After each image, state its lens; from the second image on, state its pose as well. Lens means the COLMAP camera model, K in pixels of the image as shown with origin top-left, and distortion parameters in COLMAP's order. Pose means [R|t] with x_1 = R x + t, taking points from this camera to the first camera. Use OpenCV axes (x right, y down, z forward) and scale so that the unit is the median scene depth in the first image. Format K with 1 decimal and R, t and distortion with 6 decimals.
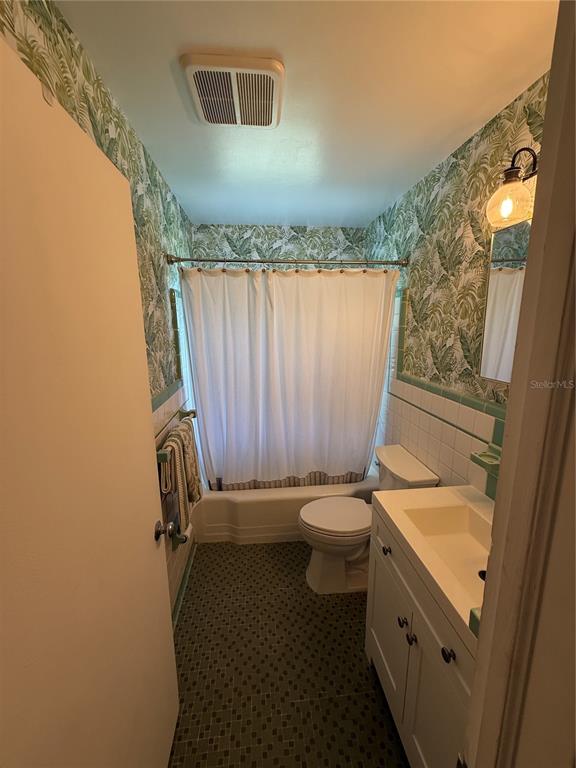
lens RADIAL K [[307.6, 0, 288.0], [0, 307.6, 384.0], [0, 0, 1]] dist [0.001139, -0.000107]
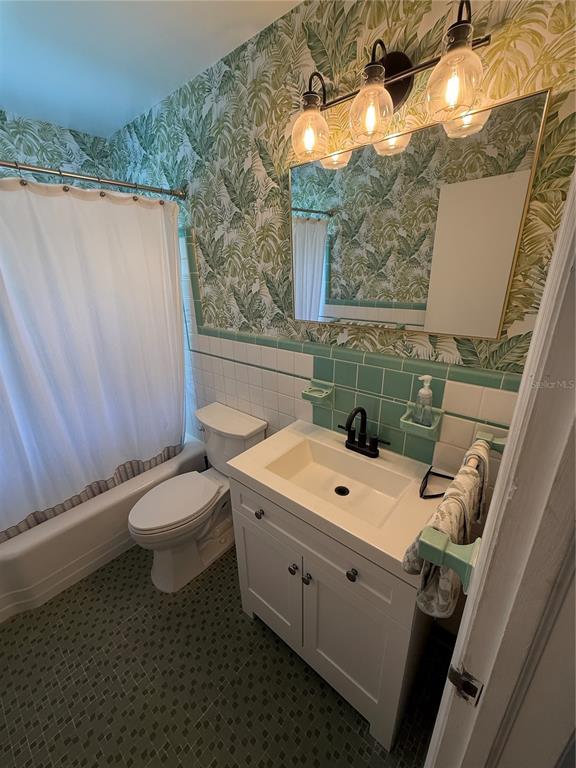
lens RADIAL K [[307.6, 0, 288.0], [0, 307.6, 384.0], [0, 0, 1]] dist [0.001139, -0.000107]
pose [[0.725336, -0.248341, 0.642039, -0.099319], [0.151603, 0.967389, 0.202915, -0.023045], [-0.671494, -0.049846, 0.739331, 0.194780]]
